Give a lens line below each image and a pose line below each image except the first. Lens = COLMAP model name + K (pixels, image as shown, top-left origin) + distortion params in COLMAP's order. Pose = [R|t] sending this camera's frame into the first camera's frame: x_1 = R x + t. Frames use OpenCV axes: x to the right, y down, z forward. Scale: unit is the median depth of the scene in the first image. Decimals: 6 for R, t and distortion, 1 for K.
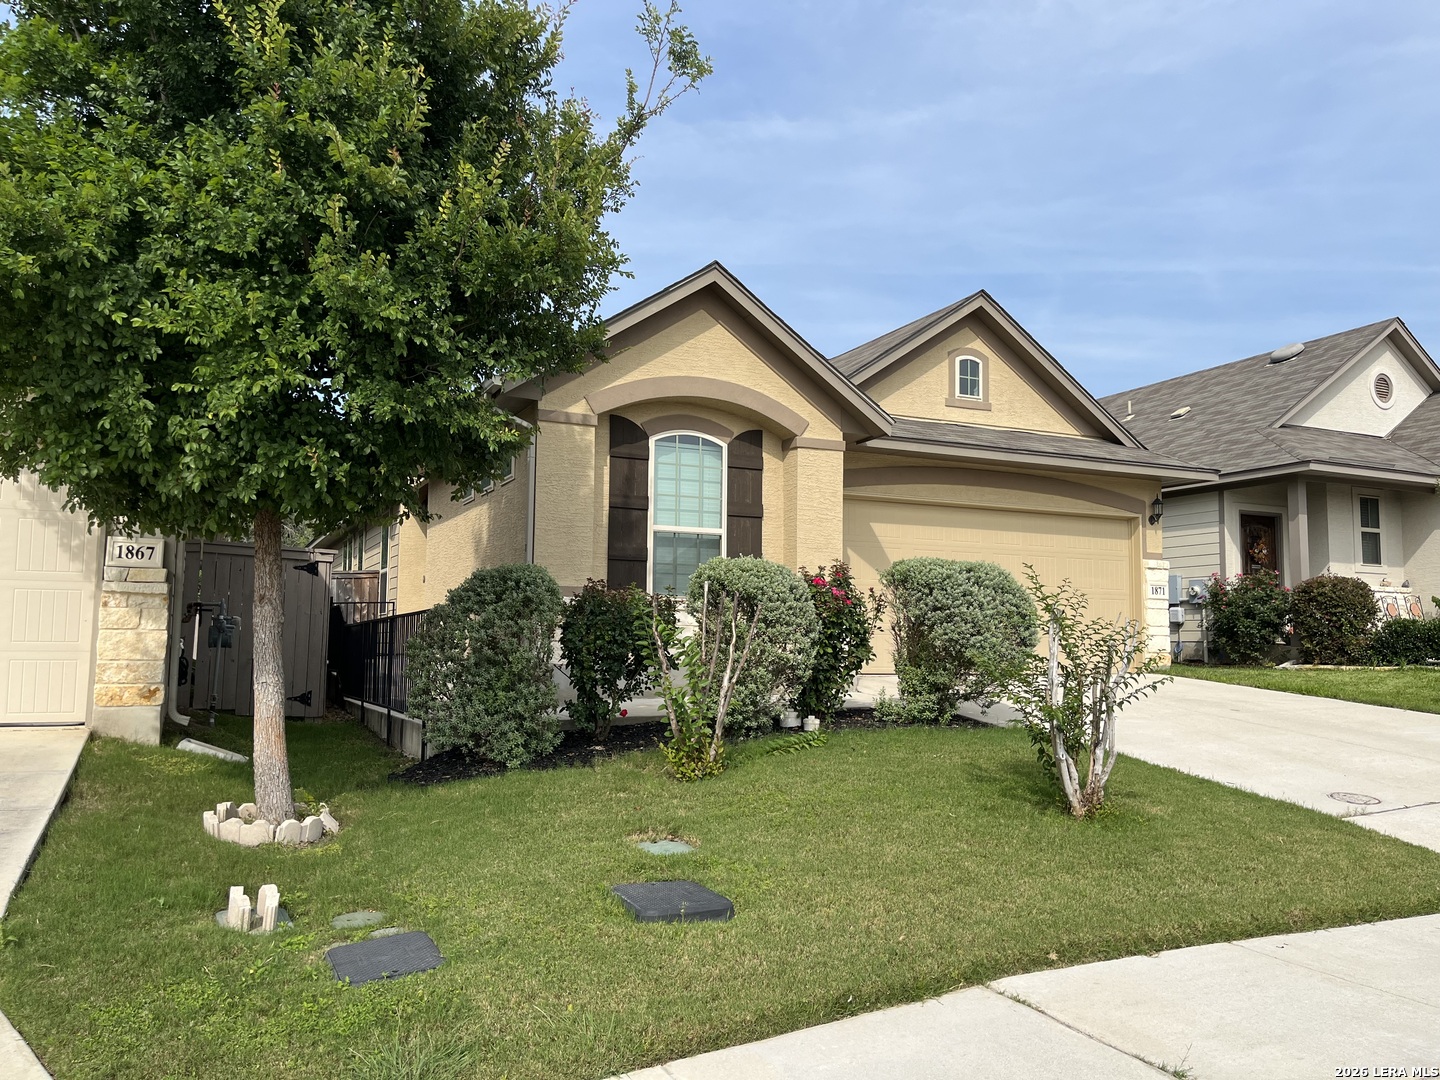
lens RADIAL K [[1099.1, 0, 723.6], [0, 1099.1, 537.9], [0, 0, 1]] dist [0.051637, -0.060738]
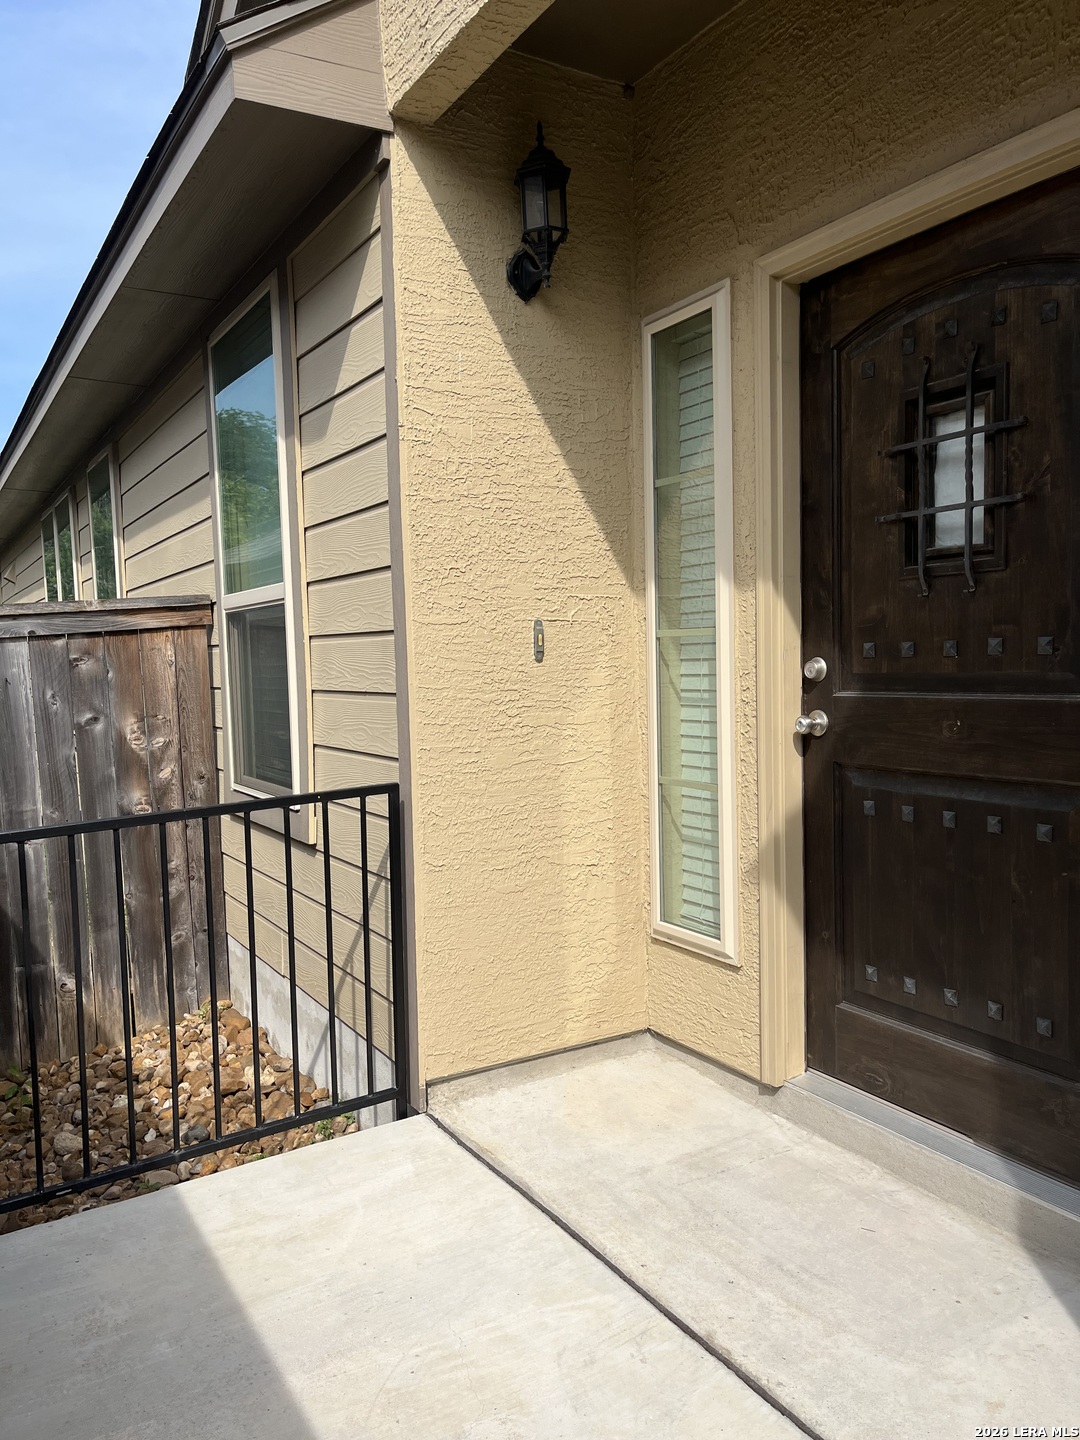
lens RADIAL K [[1099.1, 0, 539.6], [0, 1099.1, 721.8], [0, 0, 1]] dist [0.051637, -0.060738]
pose [[0.995643, -0.051753, 0.077562, -0.257531], [0.038860, 0.986455, 0.159365, 0.020594], [-0.084759, -0.155657, 0.984168, 0.744344]]
